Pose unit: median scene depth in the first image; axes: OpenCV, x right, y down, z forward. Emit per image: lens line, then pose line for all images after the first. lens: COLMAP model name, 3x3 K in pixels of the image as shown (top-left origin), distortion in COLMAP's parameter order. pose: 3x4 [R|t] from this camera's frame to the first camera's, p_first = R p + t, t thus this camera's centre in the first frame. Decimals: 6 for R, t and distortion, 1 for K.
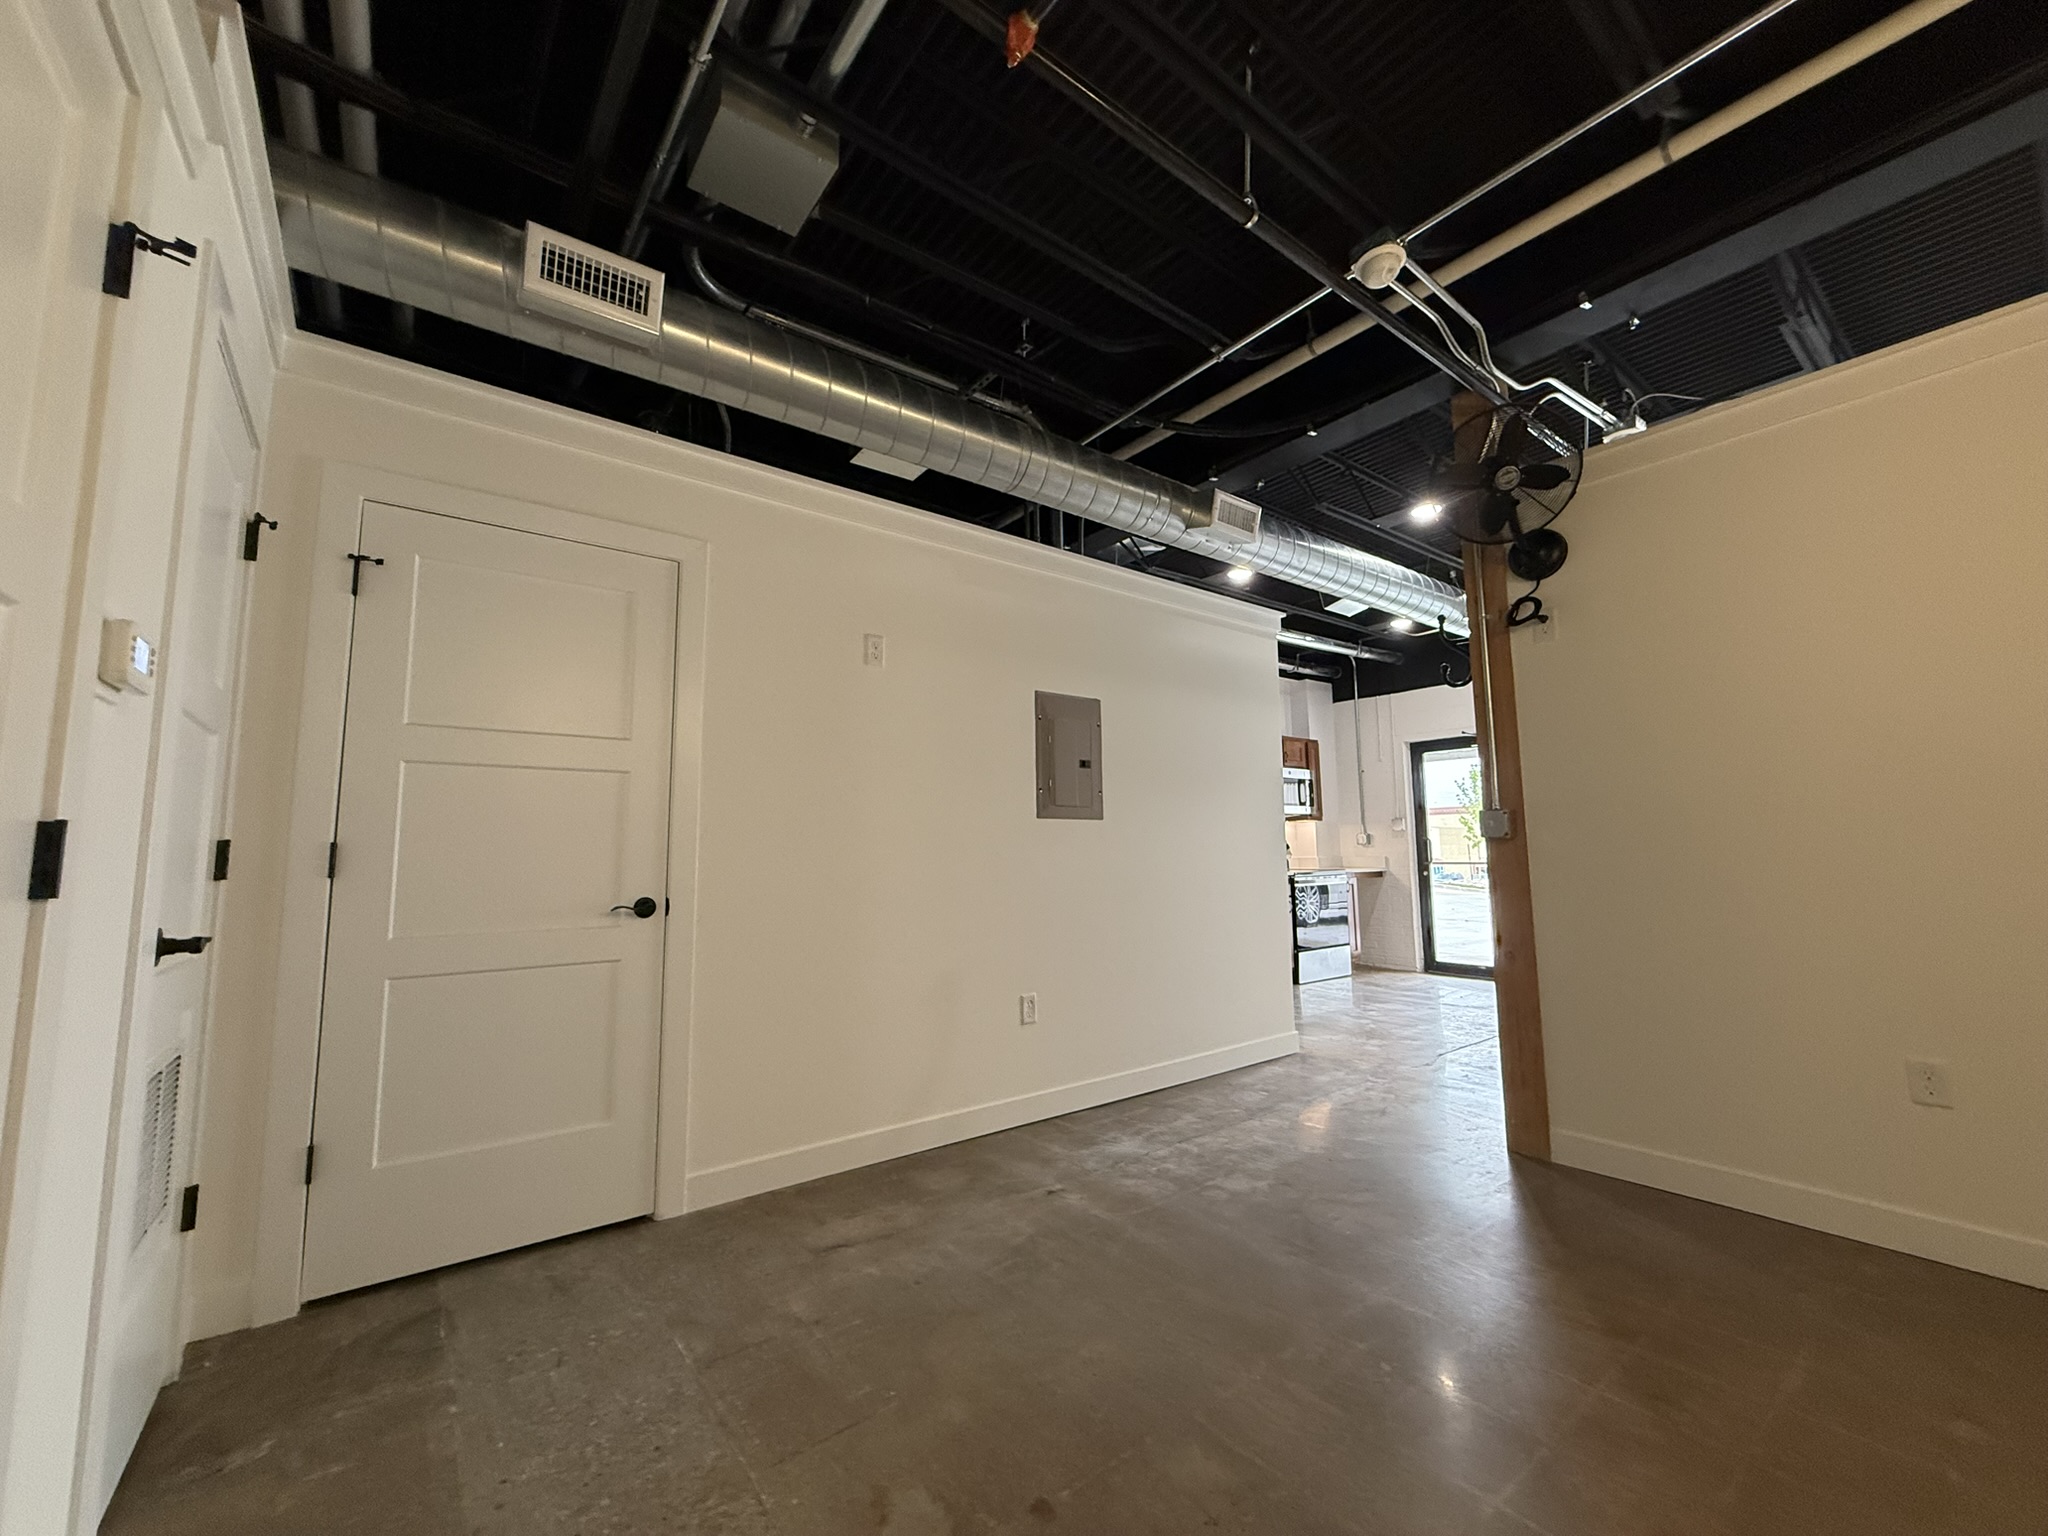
lens RADIAL K [[815.4, 0, 1017.4], [0, 815.4, 768.2], [0, 0, 1]] dist [0.002141, 0.000152]
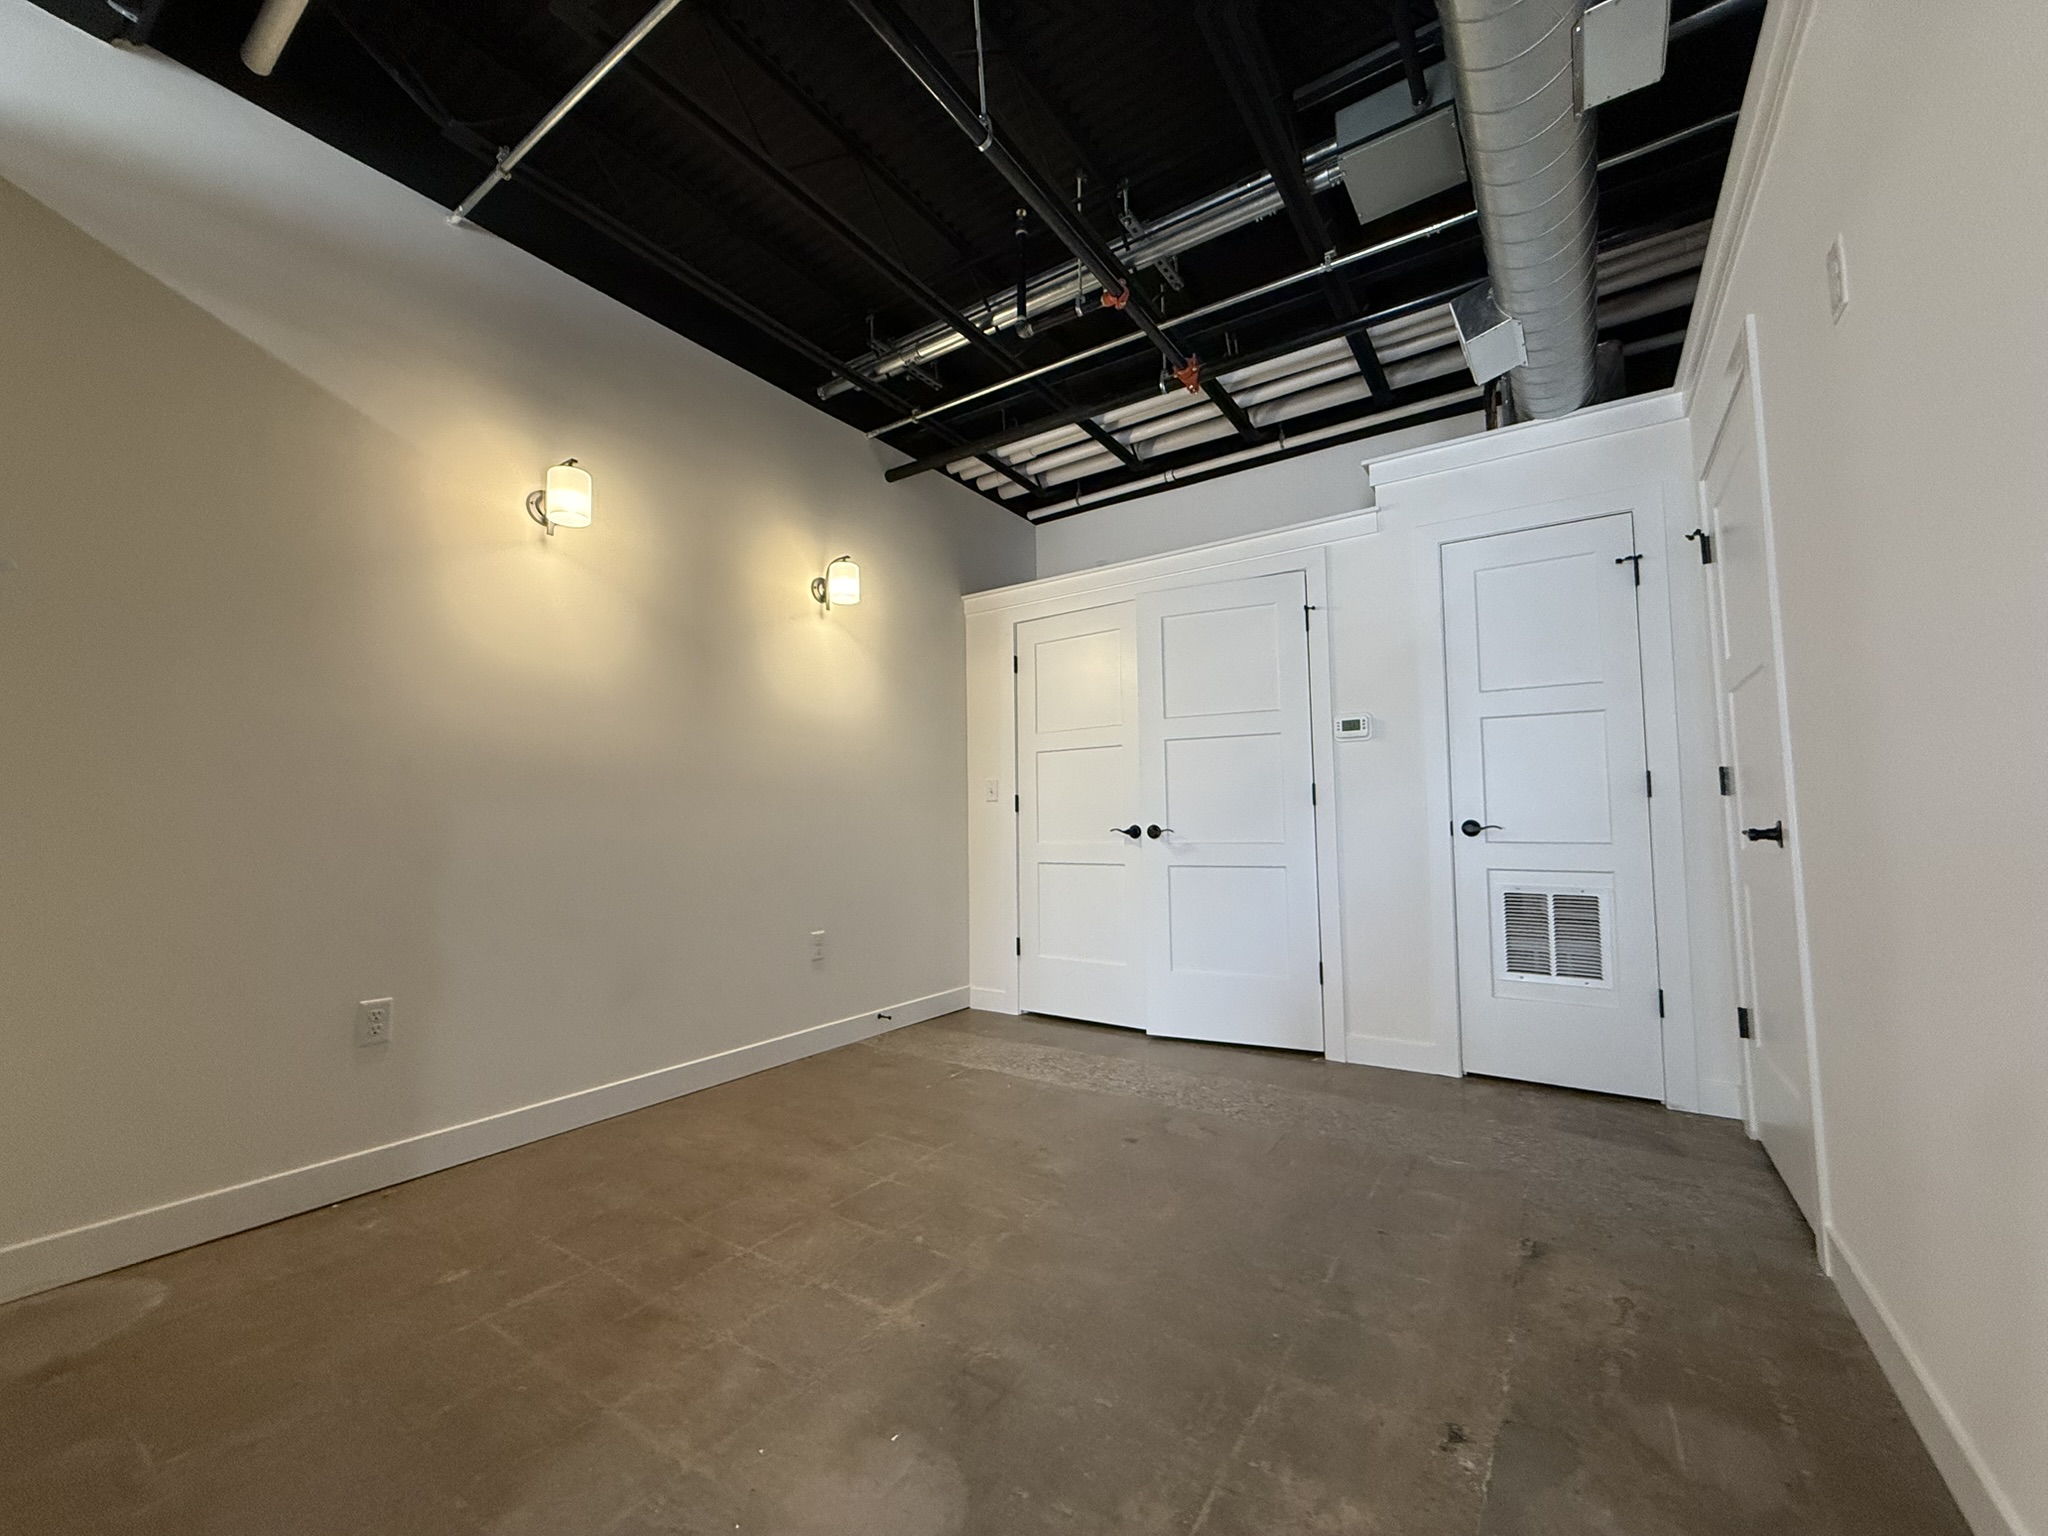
lens RADIAL K [[815.4, 0, 1017.4], [0, 815.4, 768.2], [0, 0, 1]] dist [0.002141, 0.000152]
pose [[-0.944913, -0.000777, -0.327320, 0.456731], [0.055859, 0.984945, -0.163594, 0.190582], [0.322519, -0.172866, -0.930644, 1.452189]]
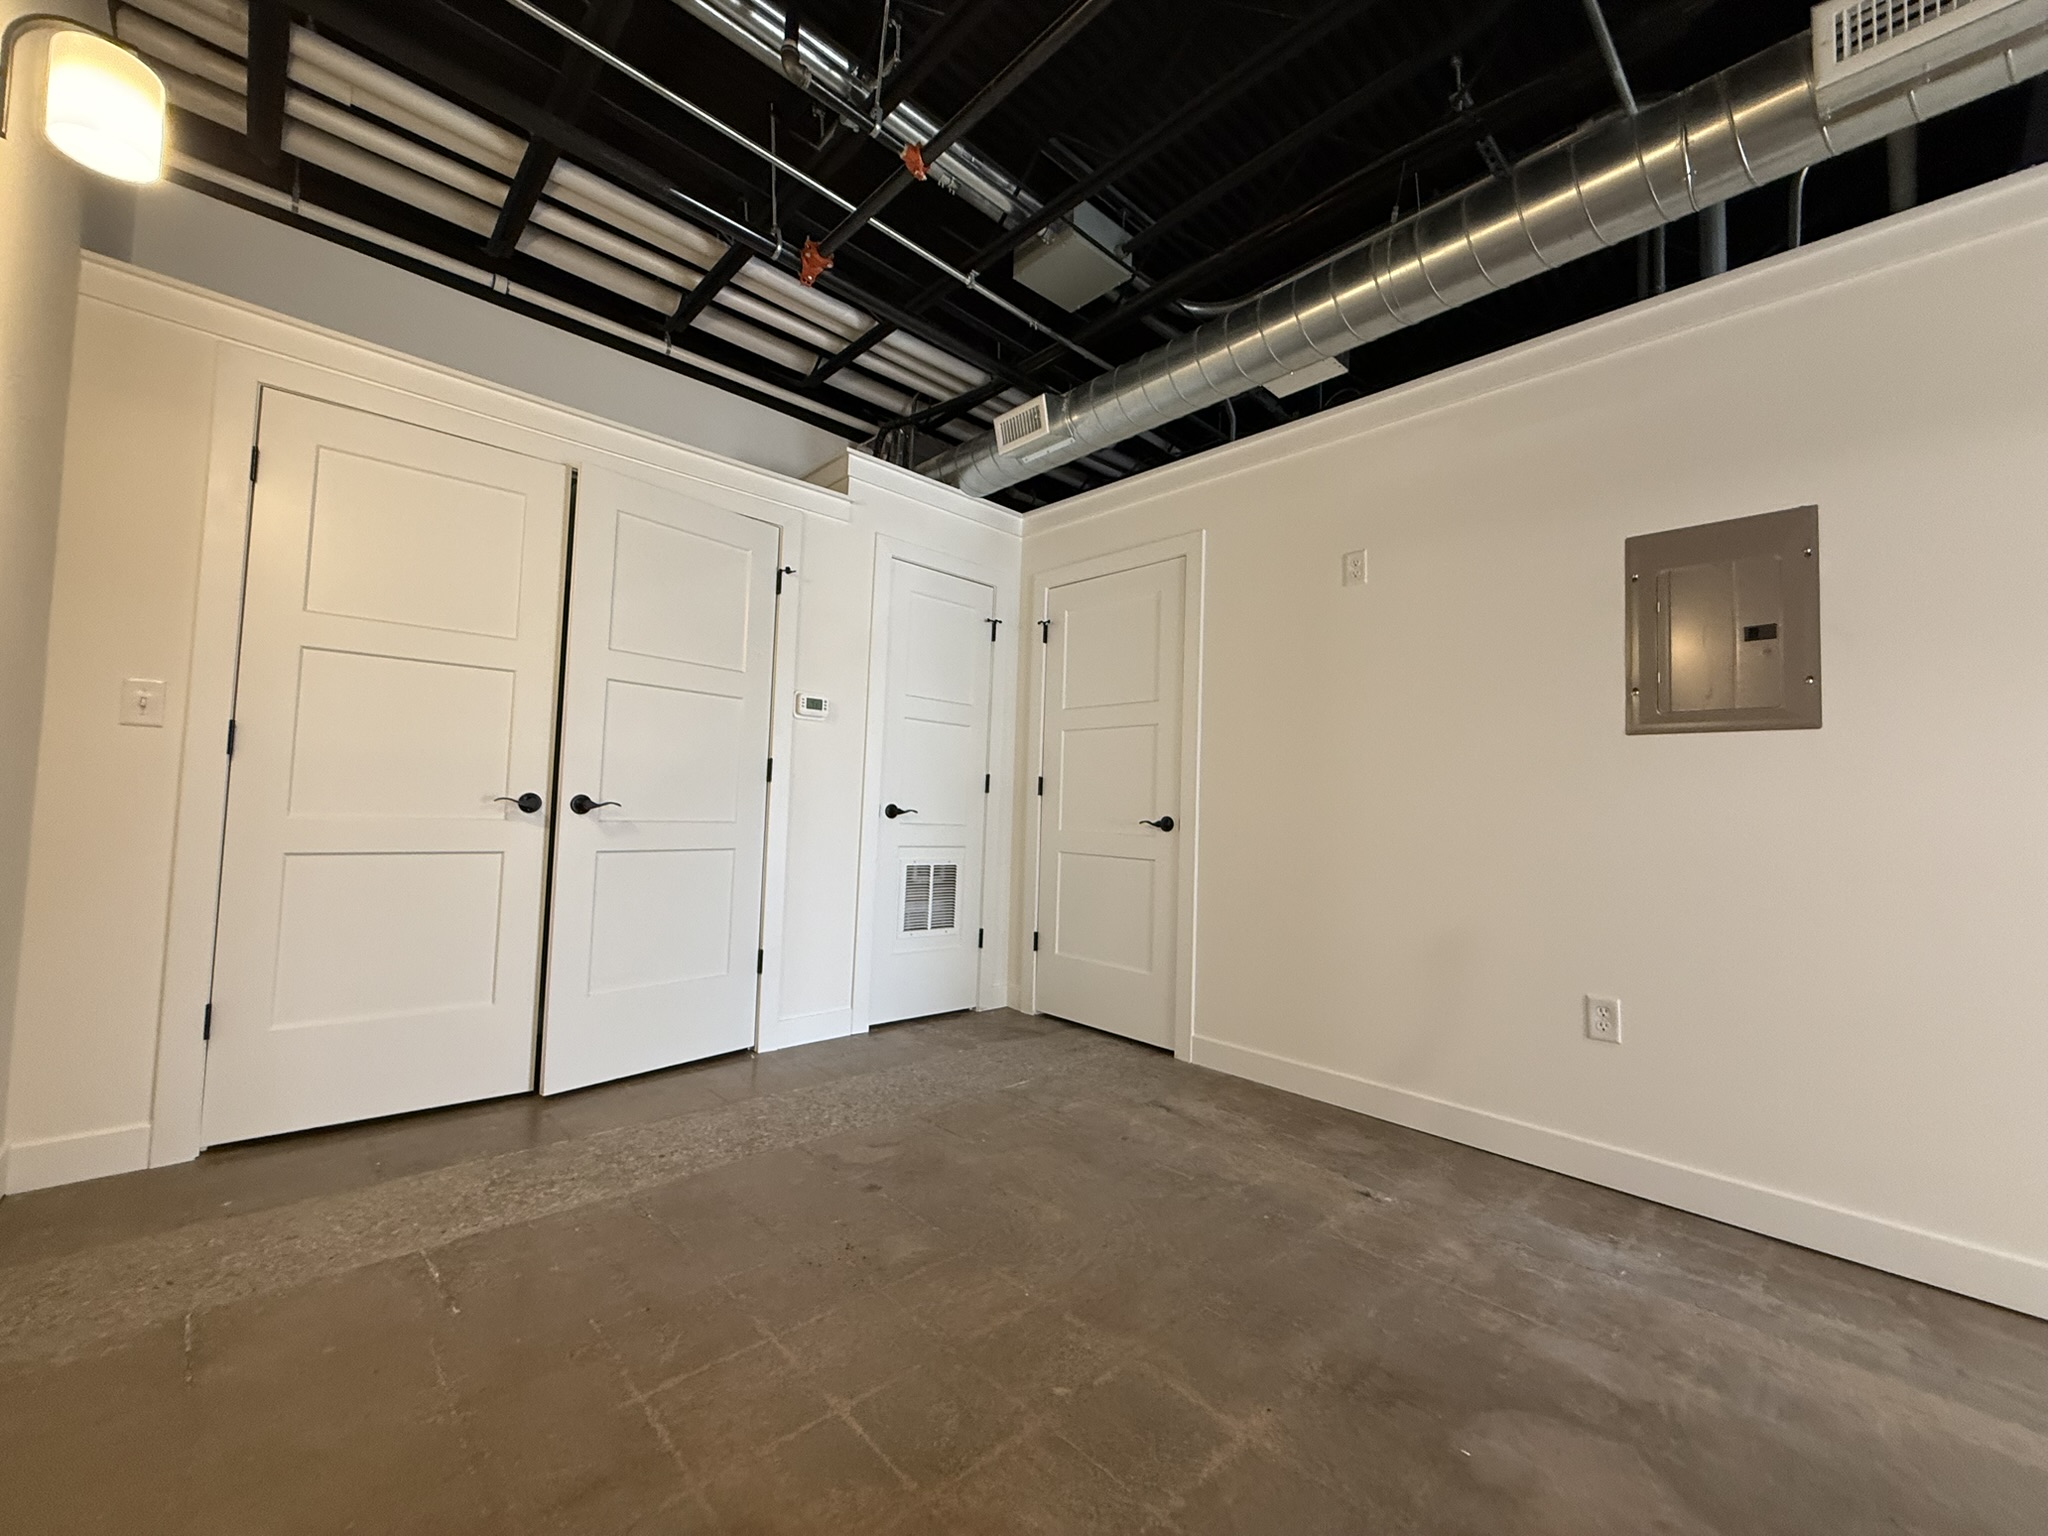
lens RADIAL K [[815.4, 0, 1017.4], [0, 815.4, 768.2], [0, 0, 1]] dist [0.002141, 0.000152]
pose [[0.106378, -0.035710, -0.993684, 0.831596], [0.067021, 0.997340, -0.028666, 0.099084], [0.992064, -0.063548, 0.108488, 0.601178]]
